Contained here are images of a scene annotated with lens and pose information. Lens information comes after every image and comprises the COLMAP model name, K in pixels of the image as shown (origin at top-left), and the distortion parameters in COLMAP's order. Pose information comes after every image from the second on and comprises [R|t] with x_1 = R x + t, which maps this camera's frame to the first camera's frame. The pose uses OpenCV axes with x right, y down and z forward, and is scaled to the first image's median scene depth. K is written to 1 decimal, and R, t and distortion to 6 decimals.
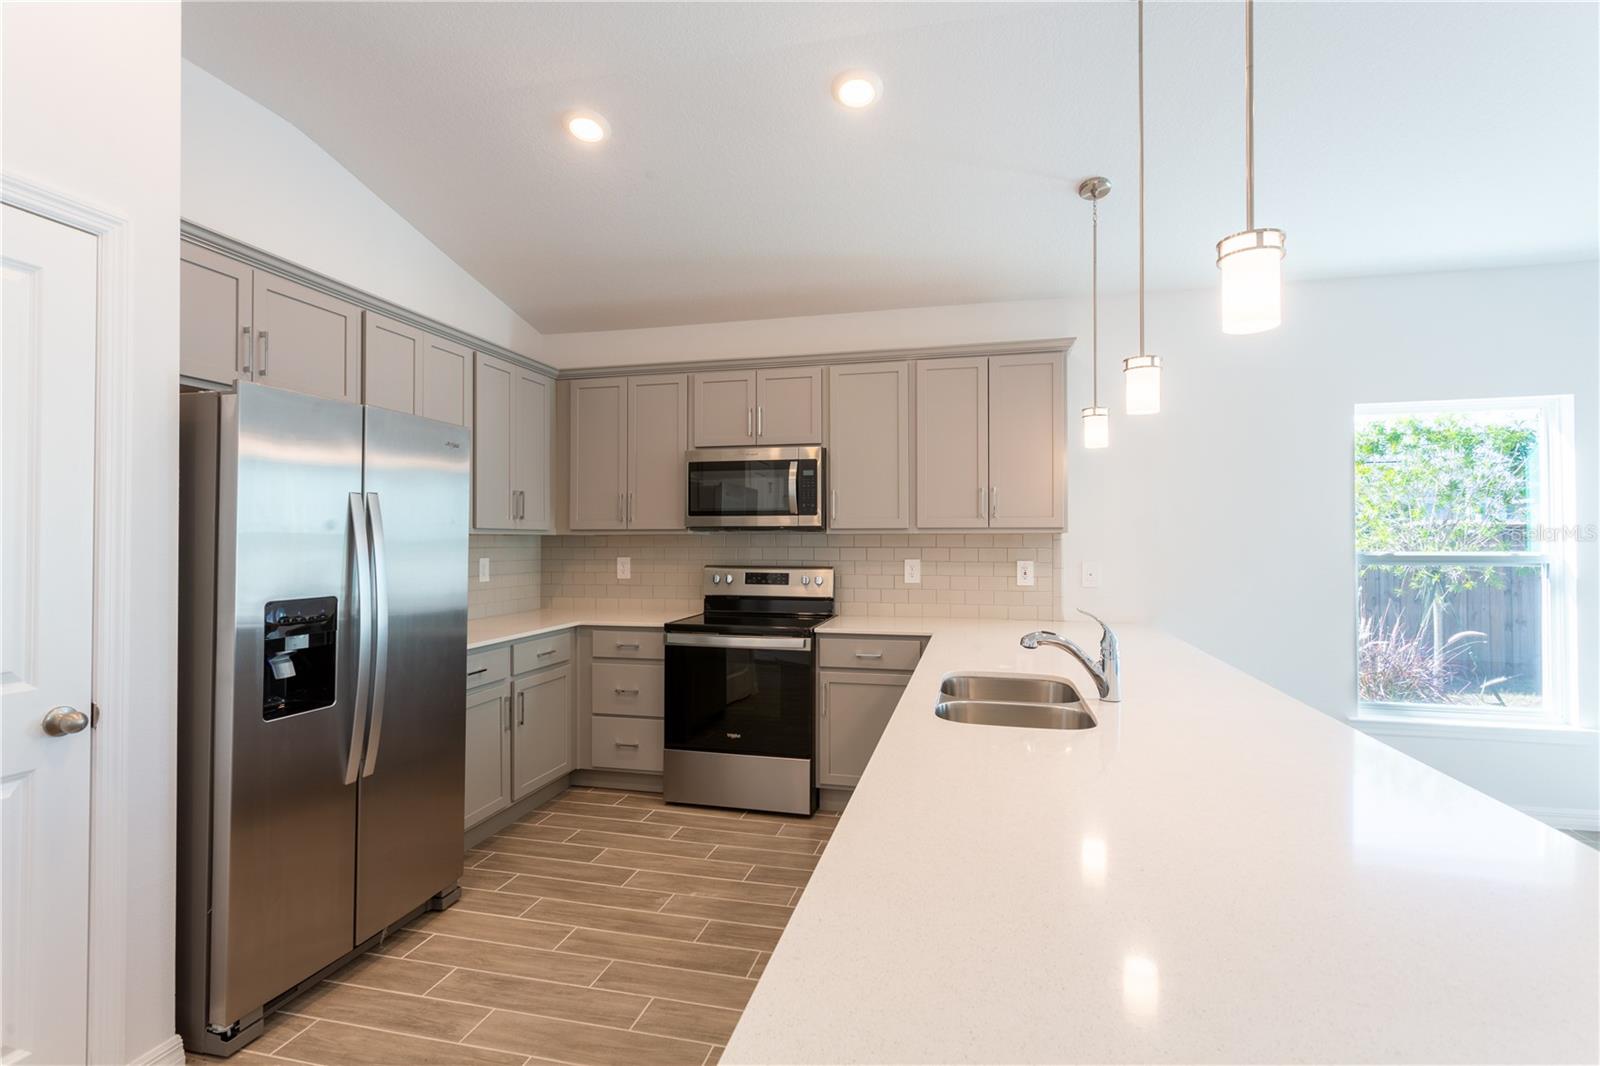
lens RADIAL K [[760.4, 0, 800.0], [0, 760.4, 533.0], [0, 0, 1]] dist [-0.000104, -0.000205]
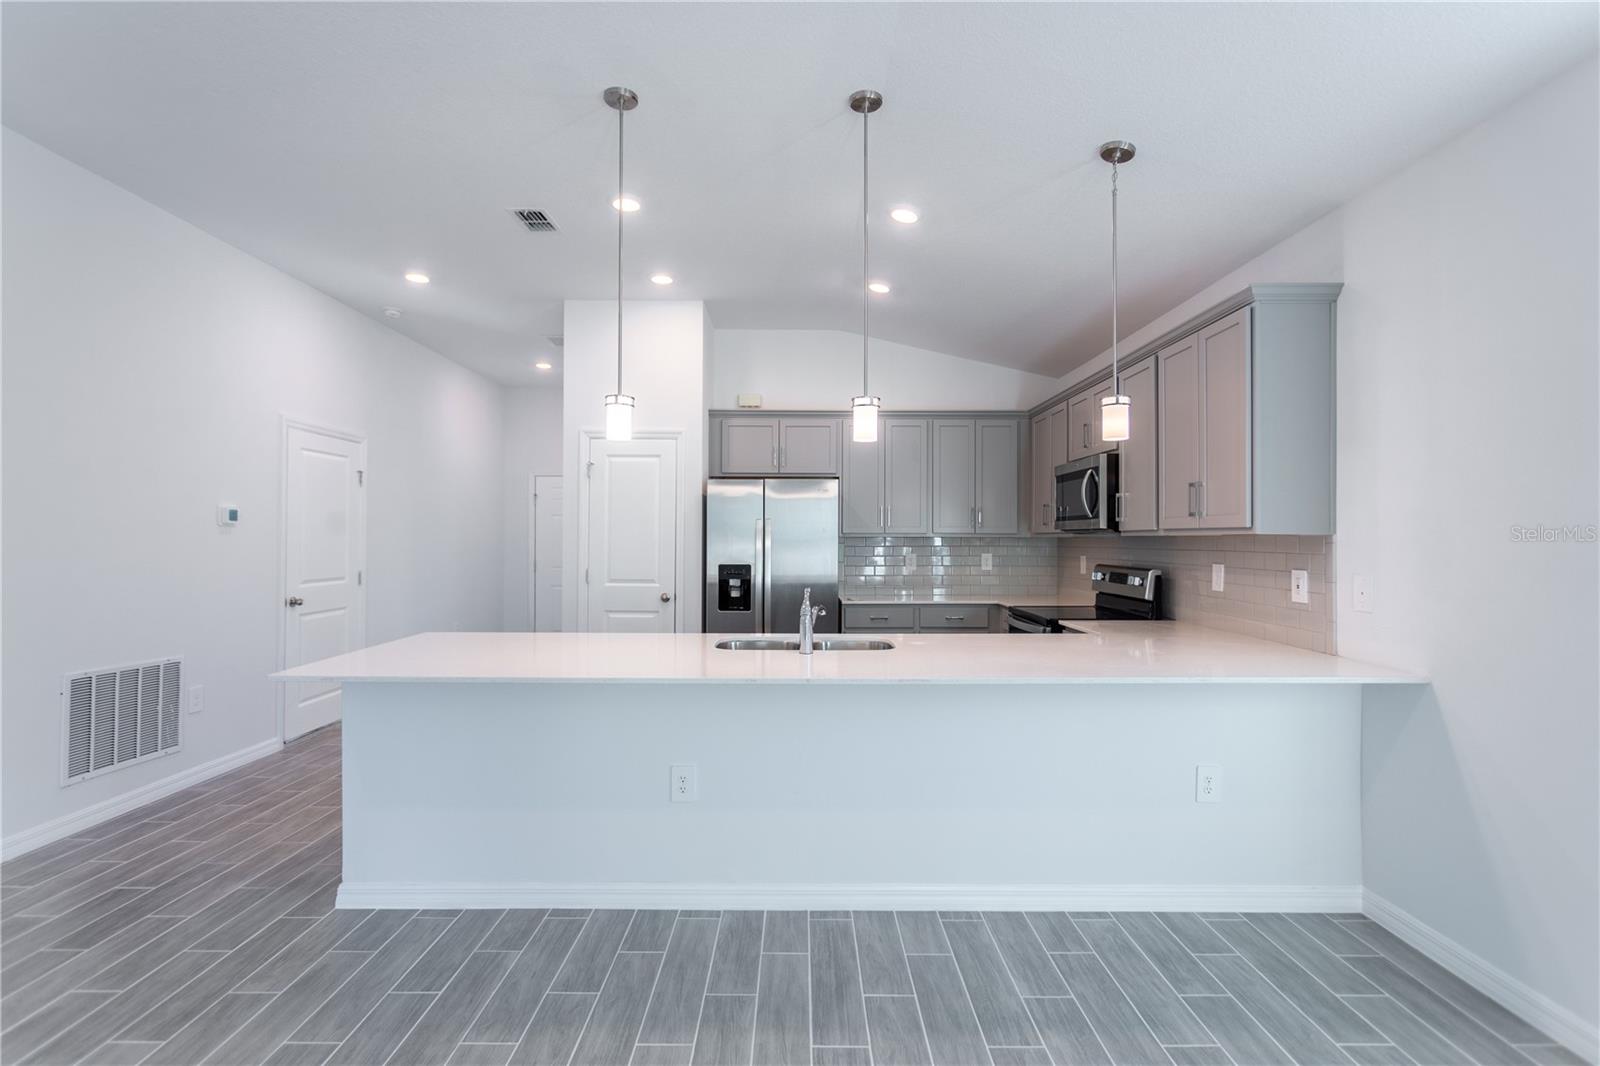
lens RADIAL K [[760.4, 0, 800.0], [0, 760.4, 533.0], [0, 0, 1]] dist [-0.000104, -0.000205]
pose [[0.236966, -0.006649, -0.971495, 0.969444], [0.004751, 0.999973, -0.005685, 0.001167], [0.971506, -0.003269, 0.236991, 0.348102]]
